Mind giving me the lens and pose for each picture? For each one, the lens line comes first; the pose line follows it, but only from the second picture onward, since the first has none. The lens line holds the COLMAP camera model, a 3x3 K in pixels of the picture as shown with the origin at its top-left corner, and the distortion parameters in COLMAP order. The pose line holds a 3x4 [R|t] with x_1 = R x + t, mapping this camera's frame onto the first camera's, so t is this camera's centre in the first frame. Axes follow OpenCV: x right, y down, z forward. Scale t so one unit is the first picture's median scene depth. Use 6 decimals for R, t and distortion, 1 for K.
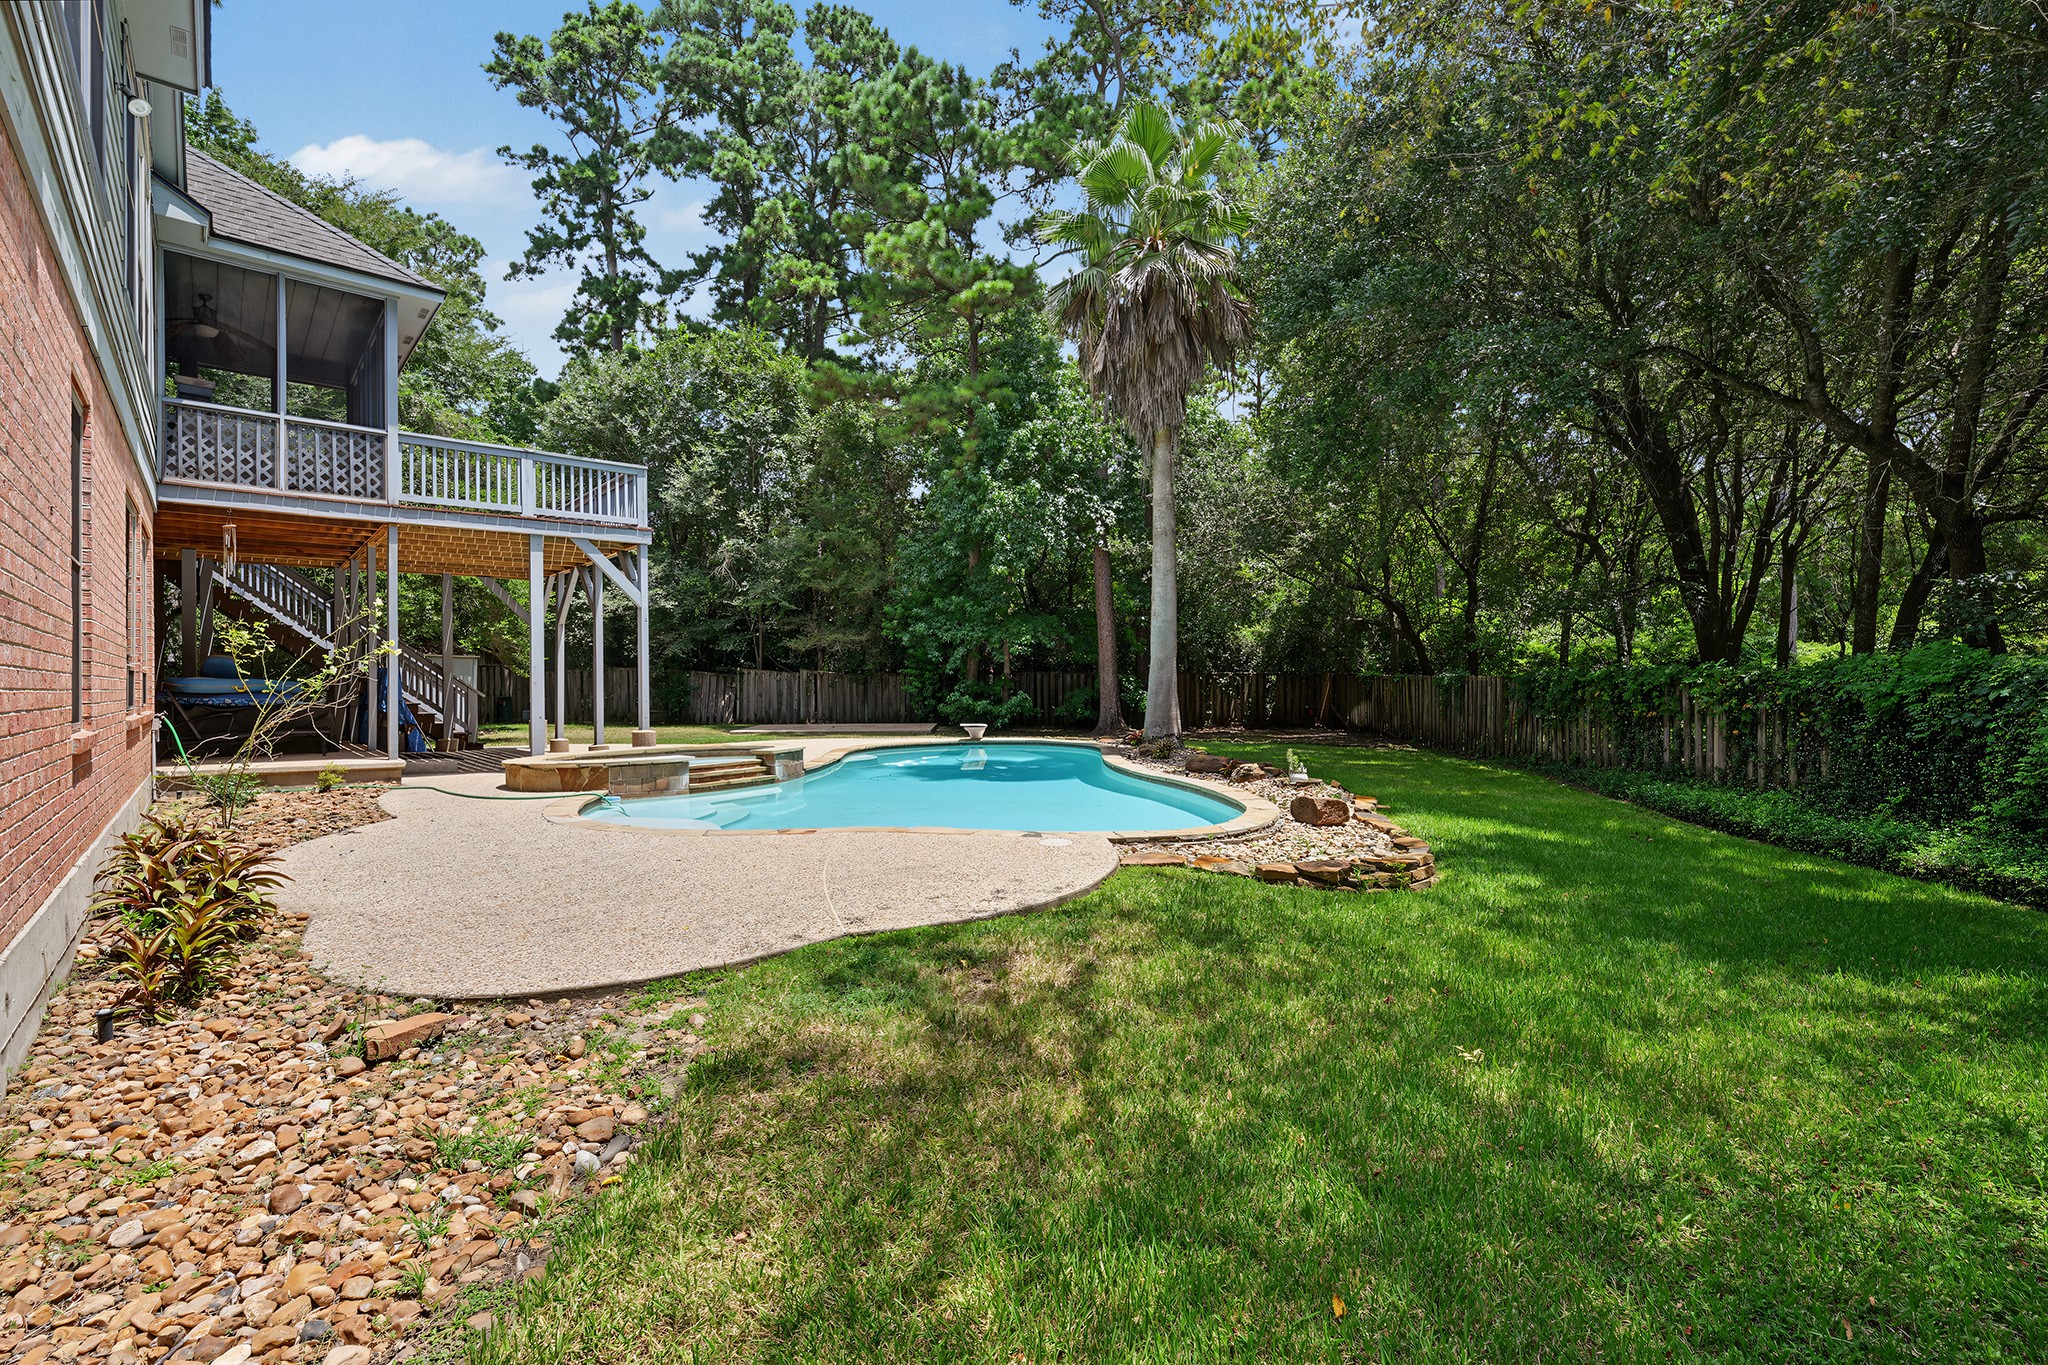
lens RADIAL K [[907.5, 0, 1024.0], [0, 907.5, 682.5], [0, 0, 1]] dist [-0.001692, 0.000112]
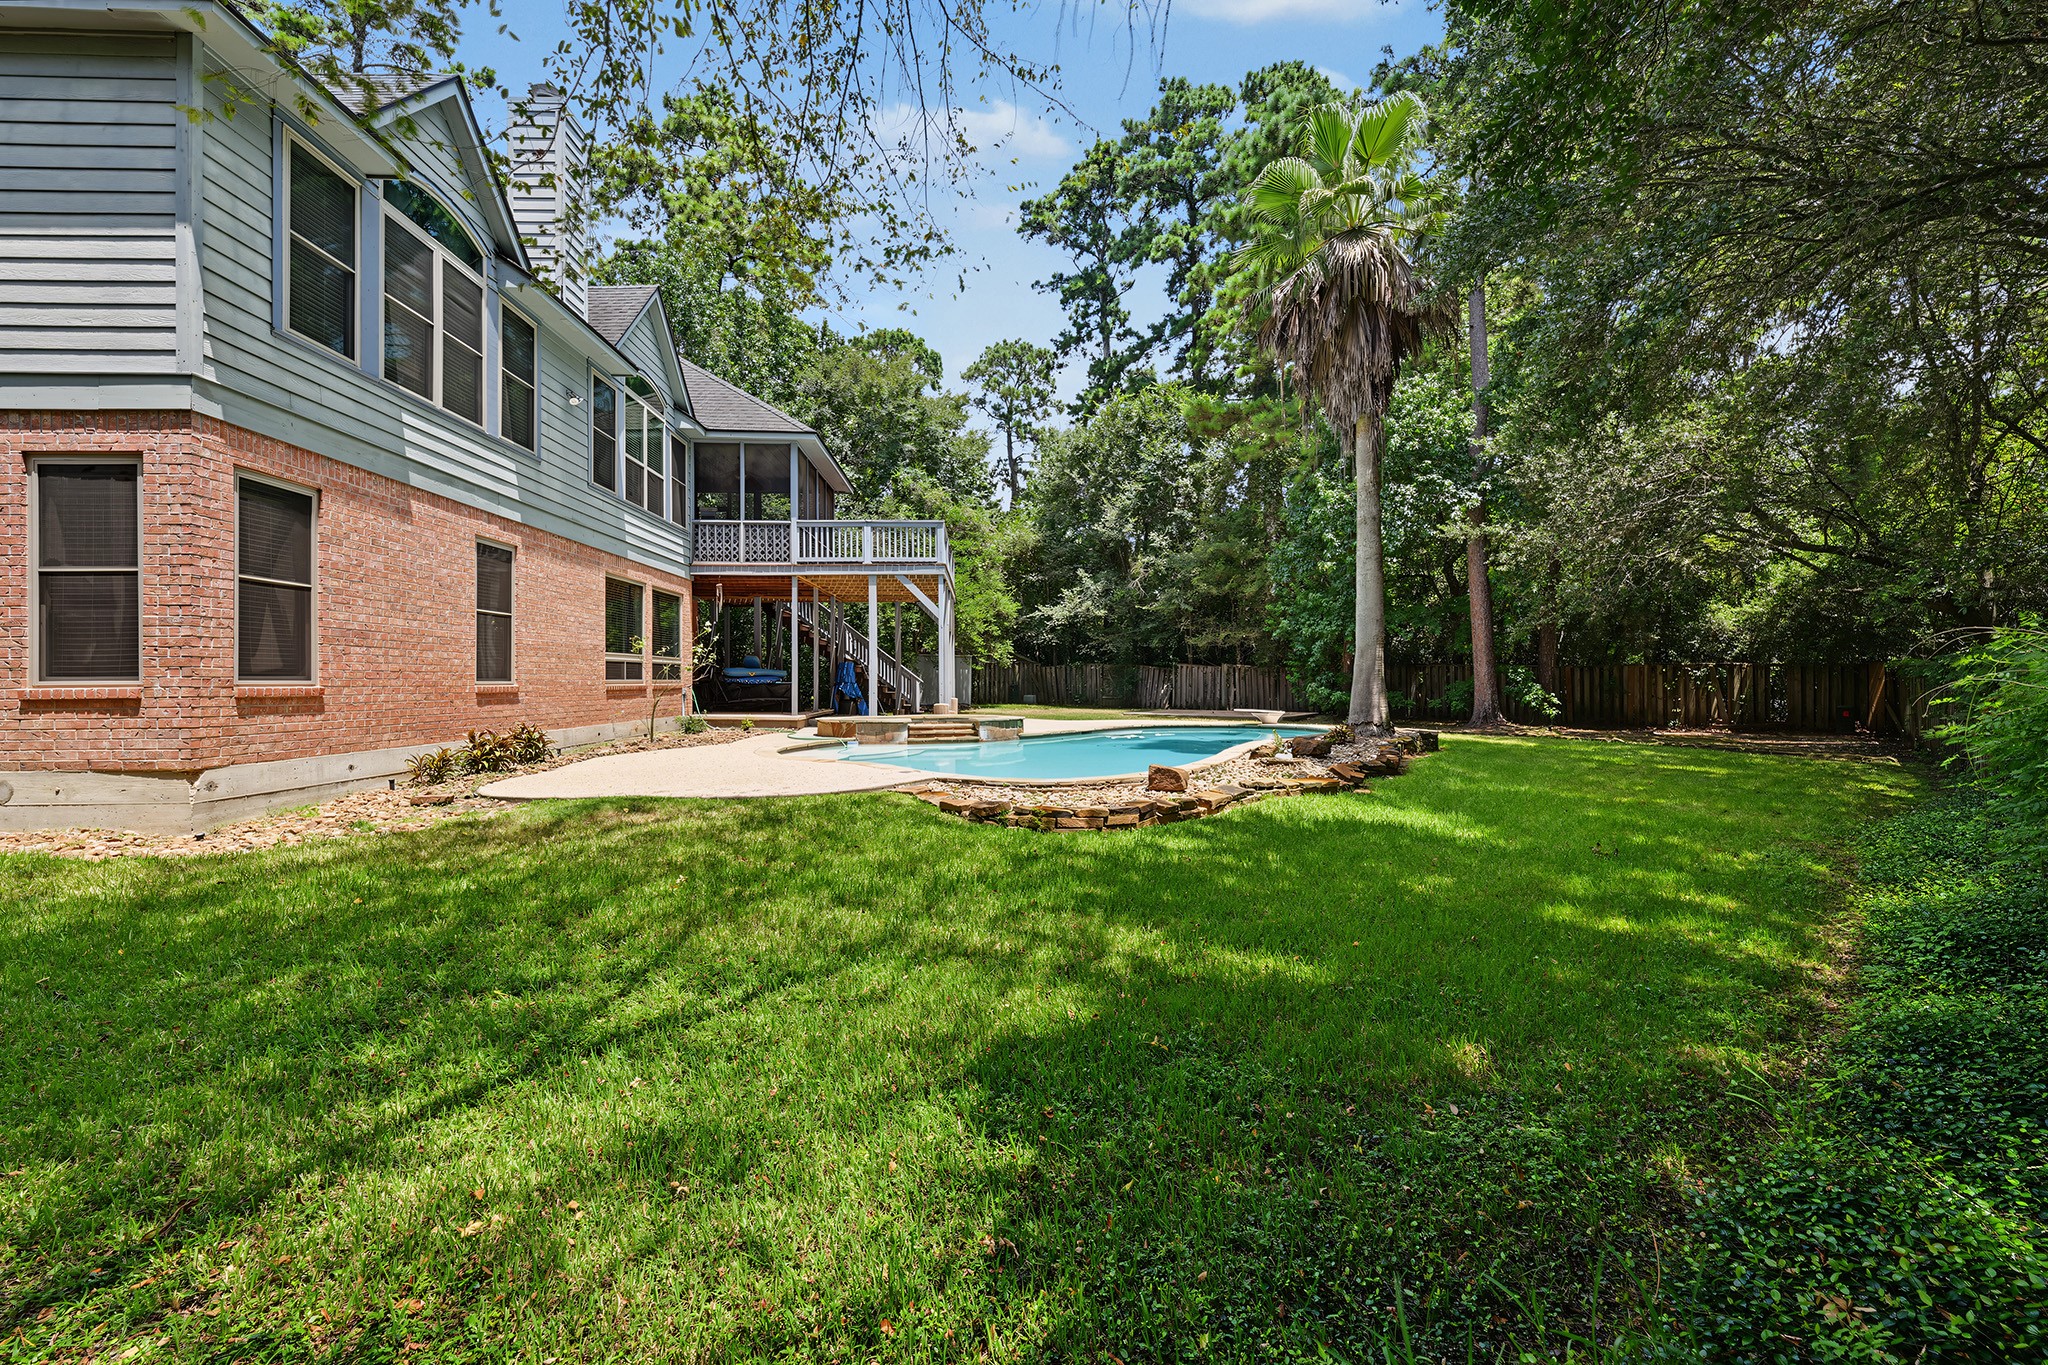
lens RADIAL K [[824.6, 0, 1024.0], [0, 824.6, 682.5], [0, 0, 1]] dist [0.000833, -0.000058]
pose [[0.778792, 0.006625, -0.627247, 0.214923], [-0.003841, 0.999976, 0.005793, 0.004658], [0.627270, -0.002102, 0.778799, 0.025514]]
